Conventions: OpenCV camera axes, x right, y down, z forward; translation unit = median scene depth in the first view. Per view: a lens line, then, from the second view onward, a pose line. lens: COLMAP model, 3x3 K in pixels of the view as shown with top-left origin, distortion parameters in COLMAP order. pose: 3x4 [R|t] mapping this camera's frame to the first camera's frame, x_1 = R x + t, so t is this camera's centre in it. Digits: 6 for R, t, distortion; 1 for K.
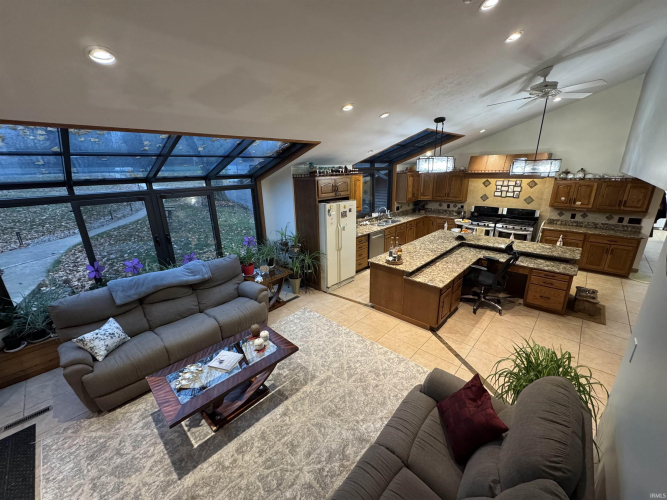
lens RADIAL K [[265.9, 0, 334.1], [0, 265.9, 250.5], [0, 0, 1]] dist [-0.001458, 0.000273]
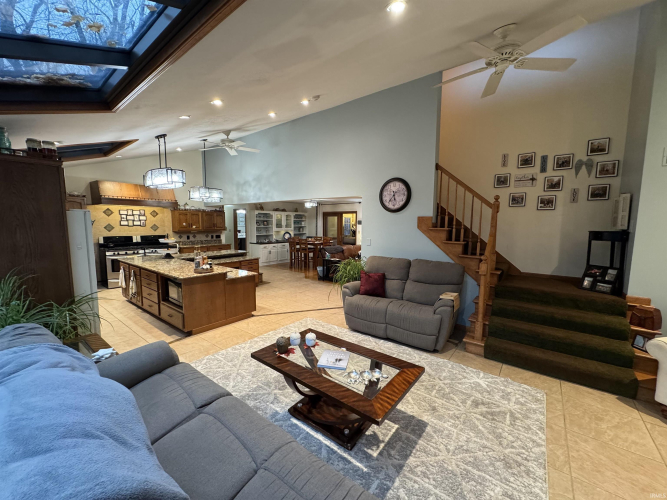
lens RADIAL K [[265.9, 0, 334.1], [0, 265.9, 250.5], [0, 0, 1]] dist [-0.001458, 0.000273]
pose [[-0.090524, -0.081692, 0.992538, -0.656956], [0.285285, 0.952736, 0.104435, 0.004128], [-0.954158, 0.292610, -0.062940, 0.526493]]
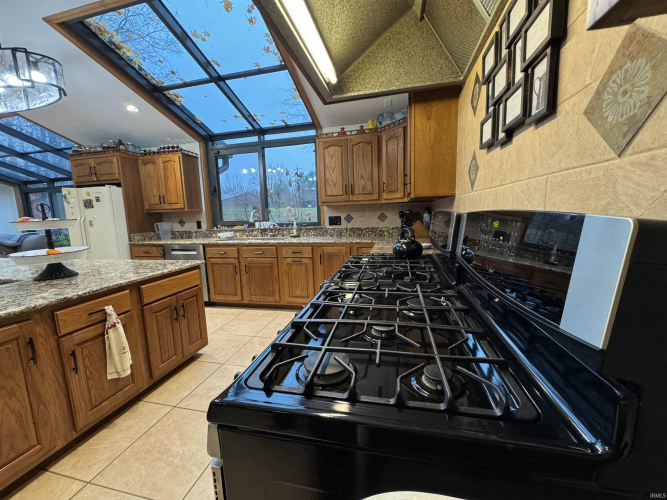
lens RADIAL K [[265.9, 0, 334.1], [0, 265.9, 250.5], [0, 0, 1]] dist [-0.001458, 0.000273]
pose [[0.496384, 0.110865, -0.860995, 1.089339], [-0.232563, 0.972541, -0.008850, -0.171052], [0.836372, 0.204628, 0.508537, 1.288242]]
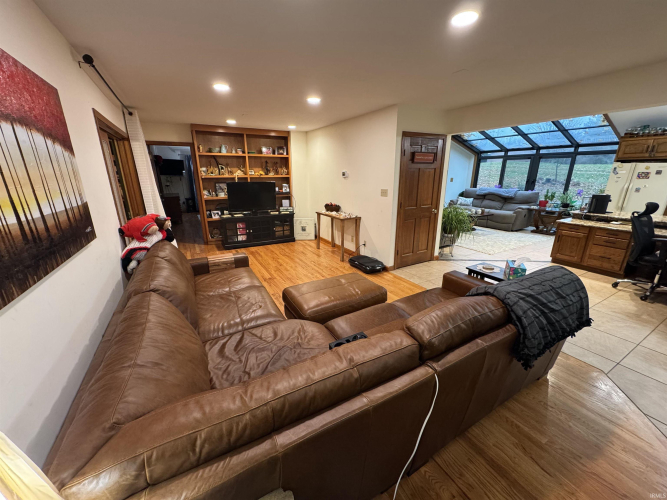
lens RADIAL K [[265.9, 0, 334.1], [0, 265.9, 250.5], [0, 0, 1]] dist [-0.001458, 0.000273]
pose [[-0.296496, 0.292372, -0.909180, 1.436745], [-0.268834, 0.887942, 0.373213, 0.056904], [0.916416, 0.355075, -0.184672, 0.236187]]
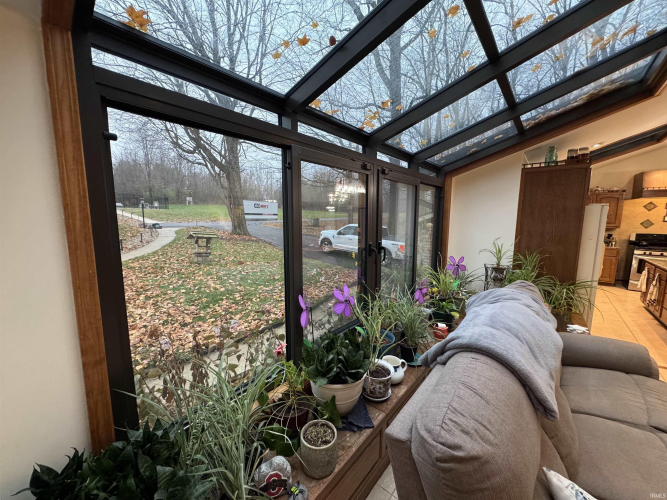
lens RADIAL K [[265.9, 0, 334.1], [0, 265.9, 250.5], [0, 0, 1]] dist [-0.001458, 0.000273]
pose [[0.997426, 0.020548, 0.068693, -0.693793], [-0.008802, 0.985900, -0.167105, 0.041414], [-0.071158, 0.166070, 0.983543, 0.435772]]
